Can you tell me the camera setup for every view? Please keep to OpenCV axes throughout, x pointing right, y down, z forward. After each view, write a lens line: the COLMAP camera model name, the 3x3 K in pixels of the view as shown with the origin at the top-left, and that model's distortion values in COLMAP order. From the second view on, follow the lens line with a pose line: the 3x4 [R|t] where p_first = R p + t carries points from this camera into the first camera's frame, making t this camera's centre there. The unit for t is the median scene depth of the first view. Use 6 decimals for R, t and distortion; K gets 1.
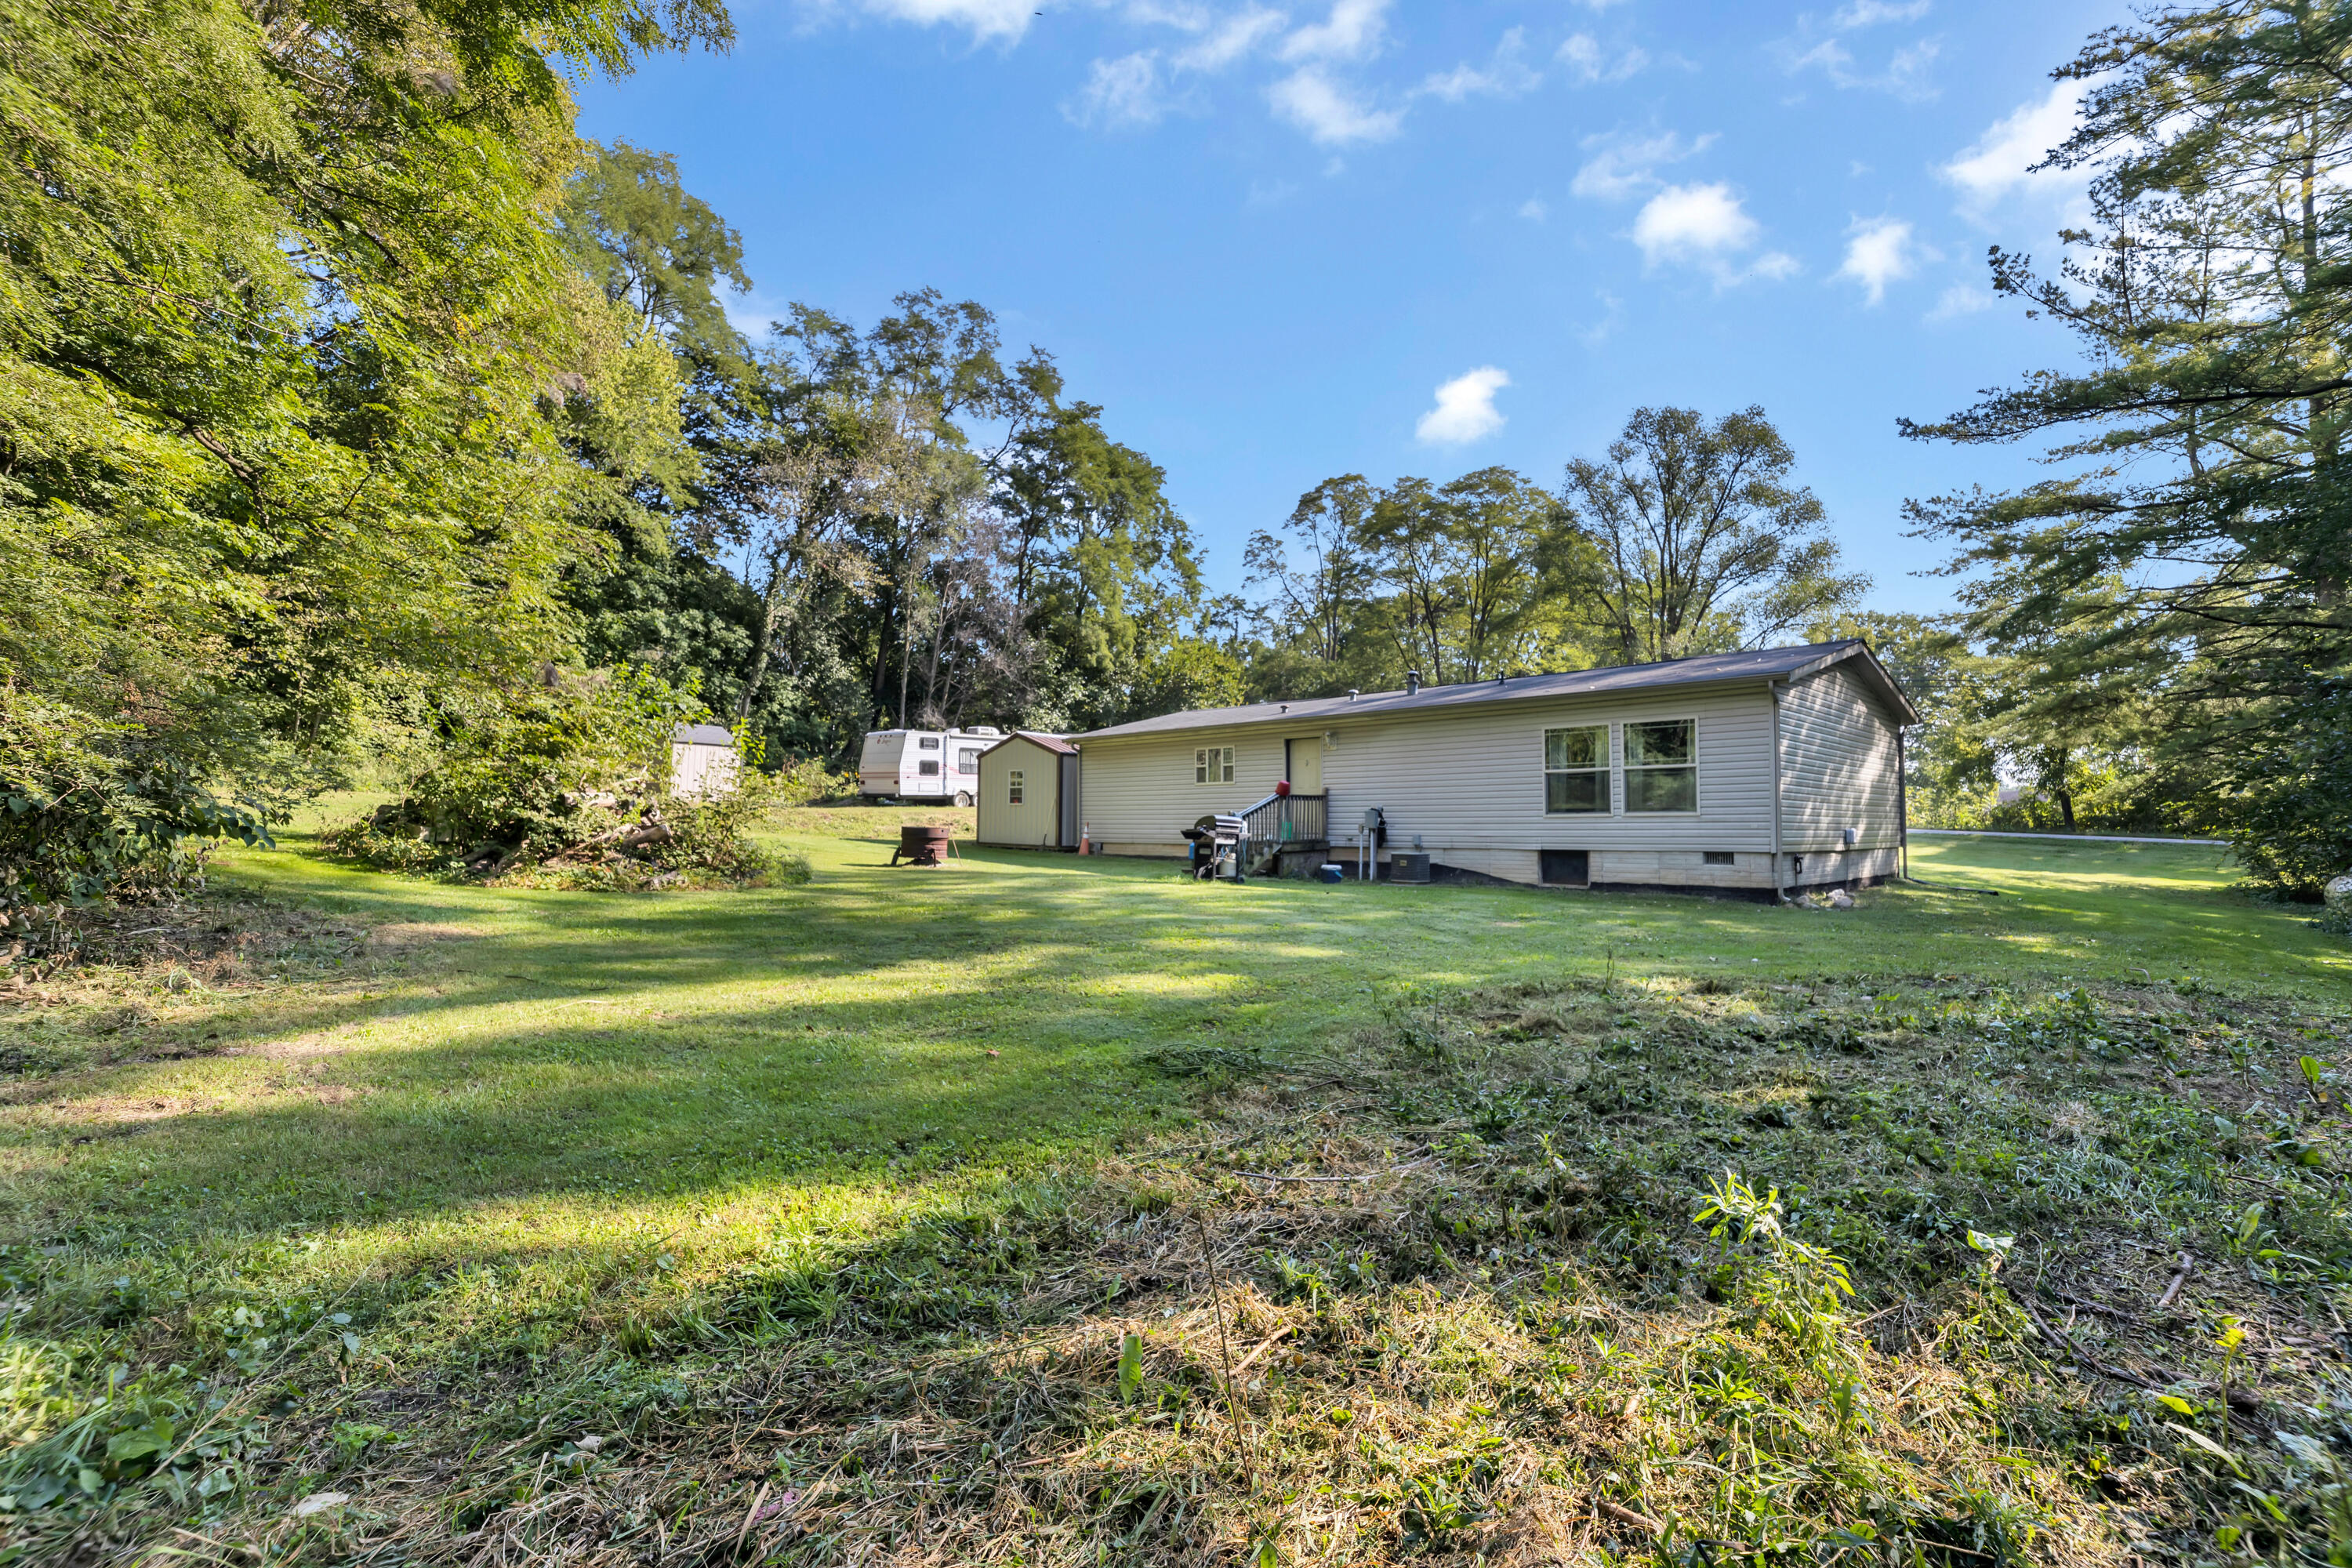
lens RADIAL K [[1062.1, 0, 1176.0], [0, 1062.1, 784.0], [0, 0, 1]] dist [0.000231, 0.000091]
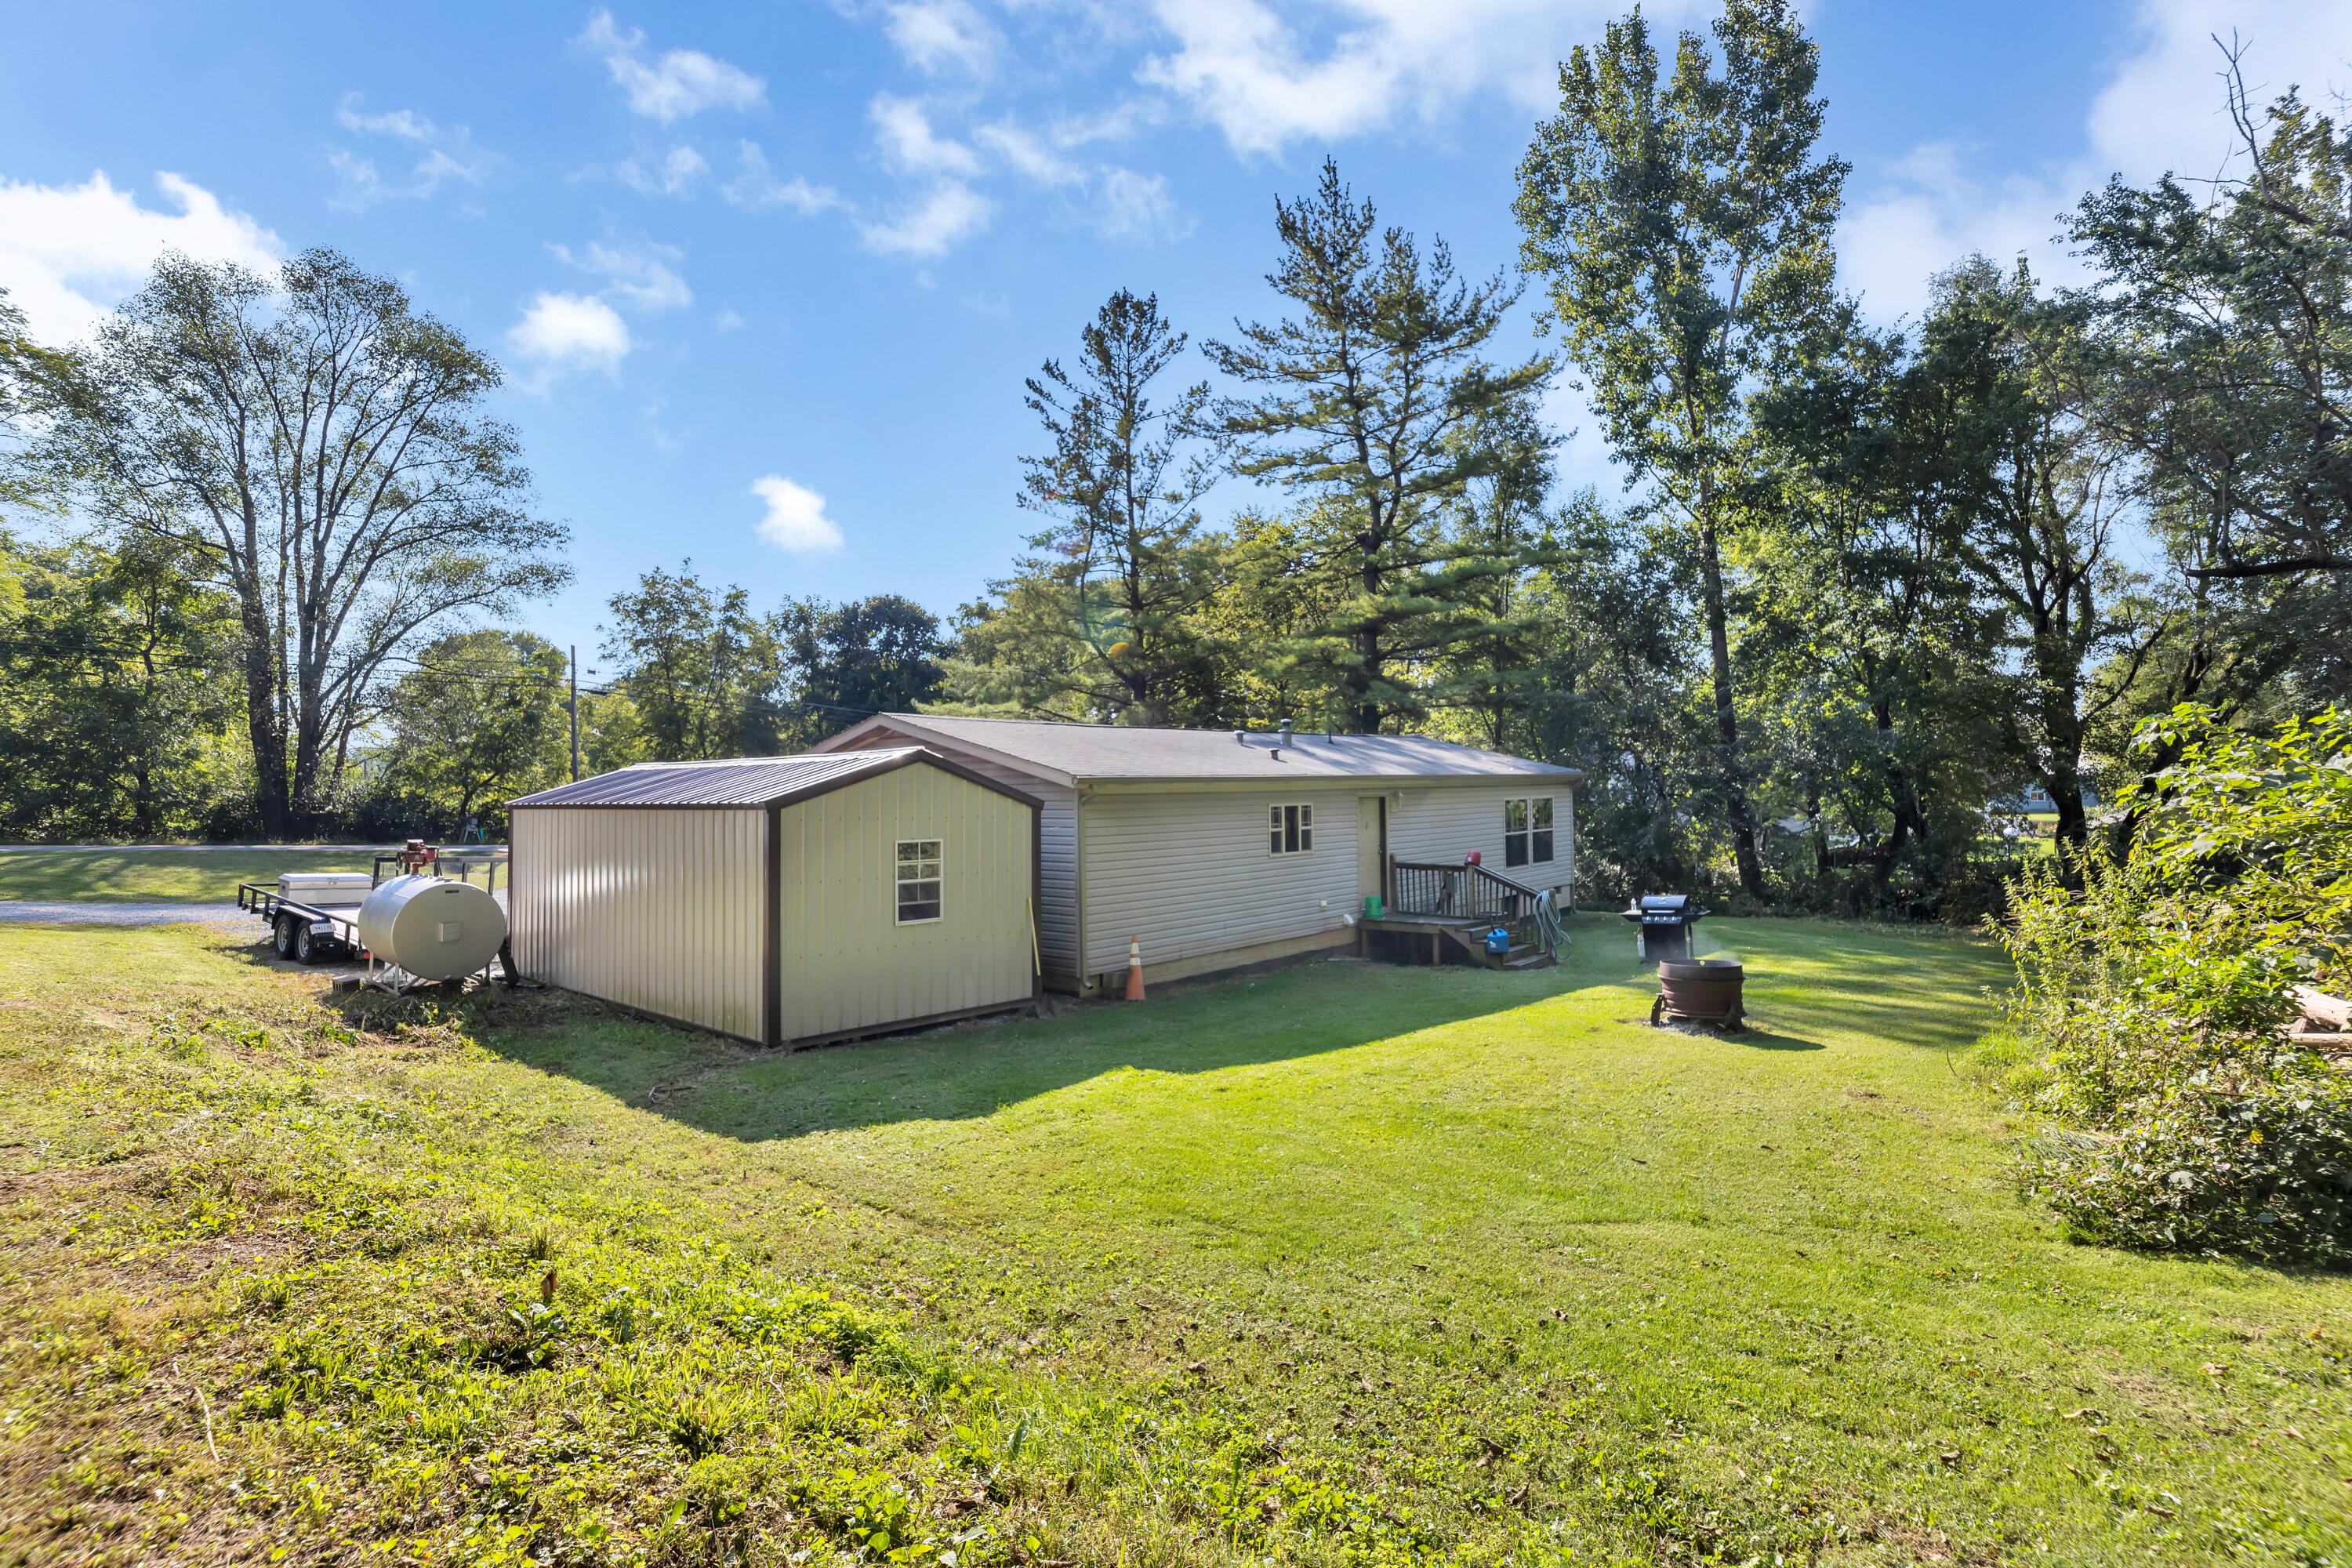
lens RADIAL K [[1062.1, 0, 1176.0], [0, 1062.1, 784.0], [0, 0, 1]] dist [0.000231, 0.000091]
pose [[-0.109698, 0.023904, 0.993678, -0.683327], [-0.006660, 0.999671, -0.024783, -0.029834], [-0.993943, -0.009337, -0.109503, 1.145938]]
